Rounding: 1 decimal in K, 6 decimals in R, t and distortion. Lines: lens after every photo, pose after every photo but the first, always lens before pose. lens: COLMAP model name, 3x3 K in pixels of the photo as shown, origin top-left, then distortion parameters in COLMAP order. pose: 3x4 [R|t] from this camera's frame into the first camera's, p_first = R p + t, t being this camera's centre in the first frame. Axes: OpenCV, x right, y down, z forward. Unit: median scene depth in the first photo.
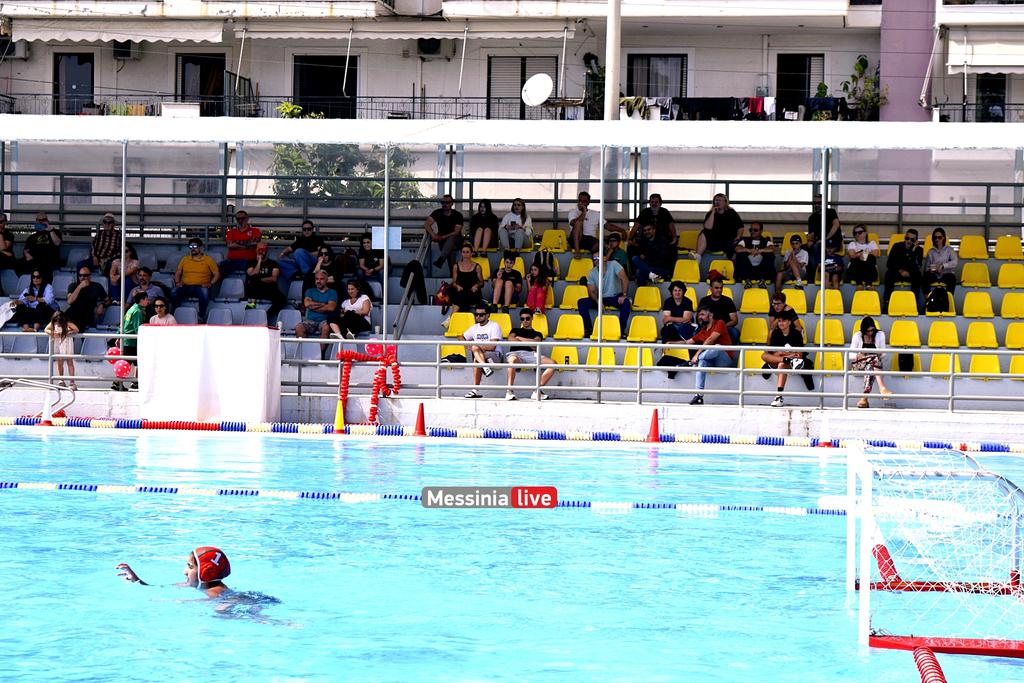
lens RADIAL K [[2413.9, 0, 475.6], [0, 2413.9, 340.6], [0, 0, 1]] dist [0.104591, 0.195692]
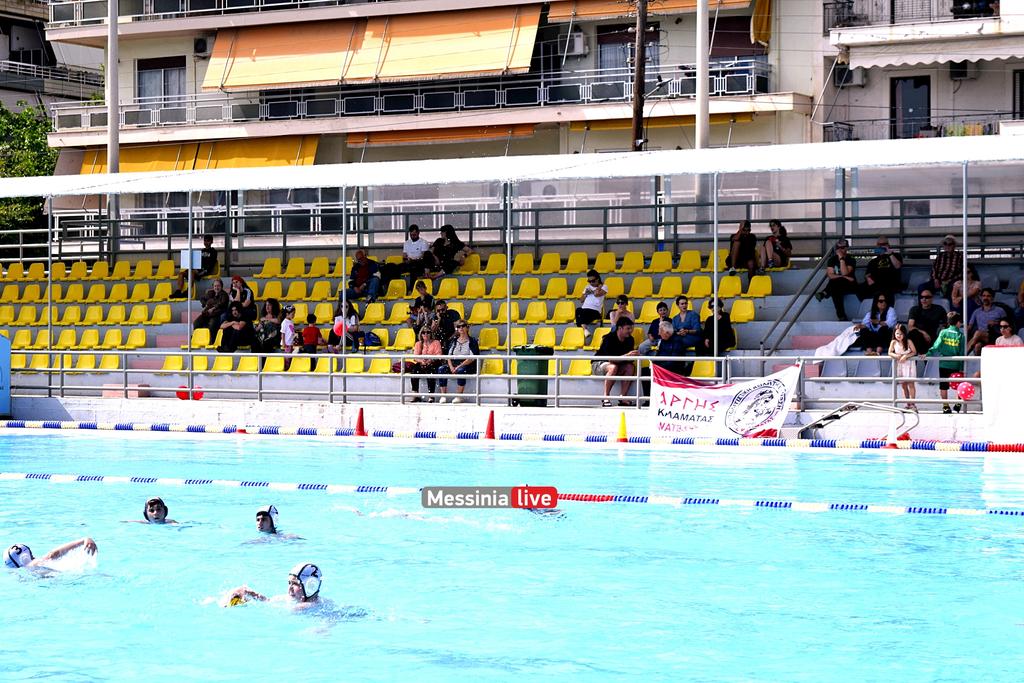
lens RADIAL K [[2463.6, 0, 512.0], [0, 2463.6, 341.5], [0, 0, 1]] dist [0.075417, 0.485993]
pose [[0.927581, -0.018586, -0.373159, 0.072575], [0.014989, 0.999809, -0.012537, 0.001477], [0.373321, 0.006036, 0.927683, -0.010846]]
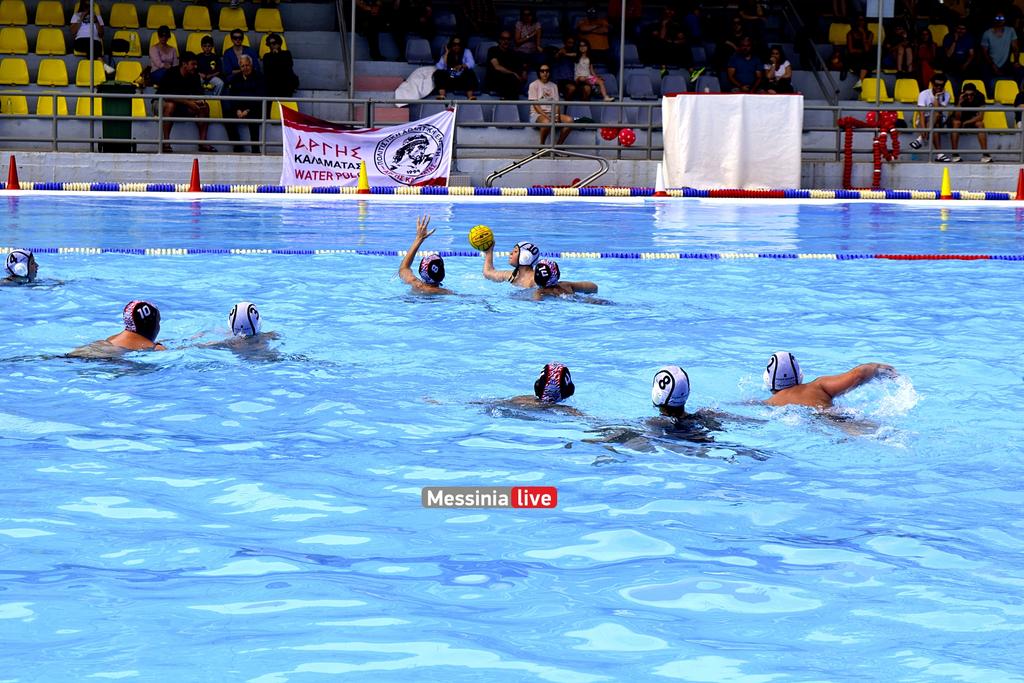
lens RADIAL K [[2382.6, 0, 512.0], [0, 2382.6, 341.5], [0, 0, 1]] dist [0.123629, -0.120118]
pose [[0.950660, -0.035040, 0.308250, -0.456381], [0.001692, 0.994172, 0.107793, -0.009723], [-0.310230, -0.101953, 0.945179, 0.071756]]
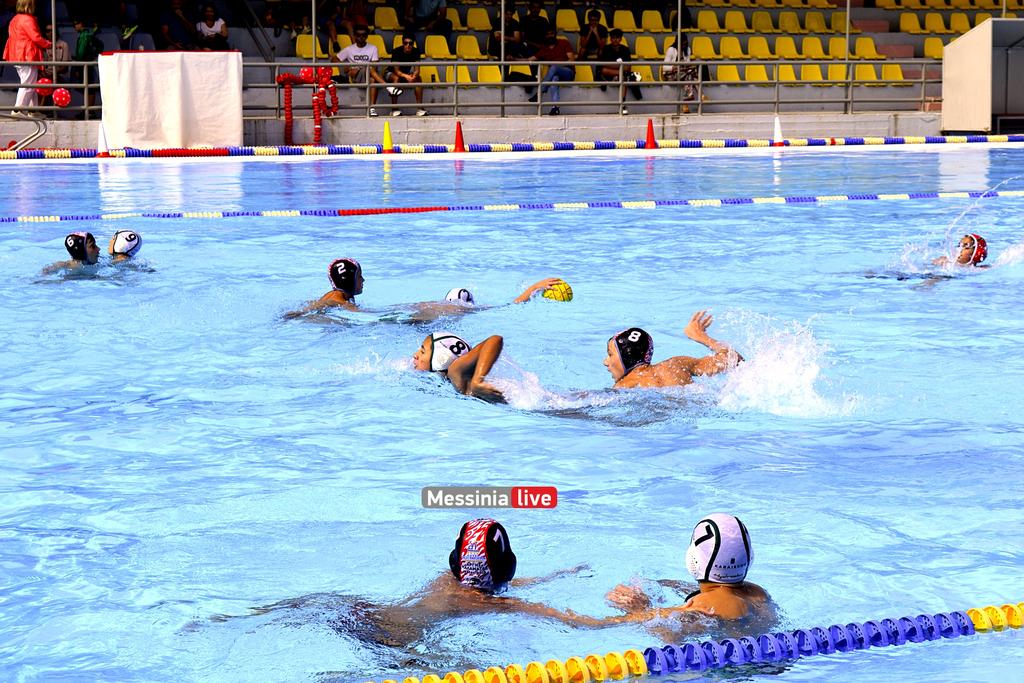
lens RADIAL K [[2463.6, 0, 512.0], [0, 2463.6, 341.5], [0, 0, 1]] dist [0.075417, 0.485993]
pose [[0.805281, -0.086841, 0.586498, -0.545095], [0.015738, 0.991998, 0.125272, -0.011594], [-0.592684, -0.091649, 0.800204, 0.085973]]
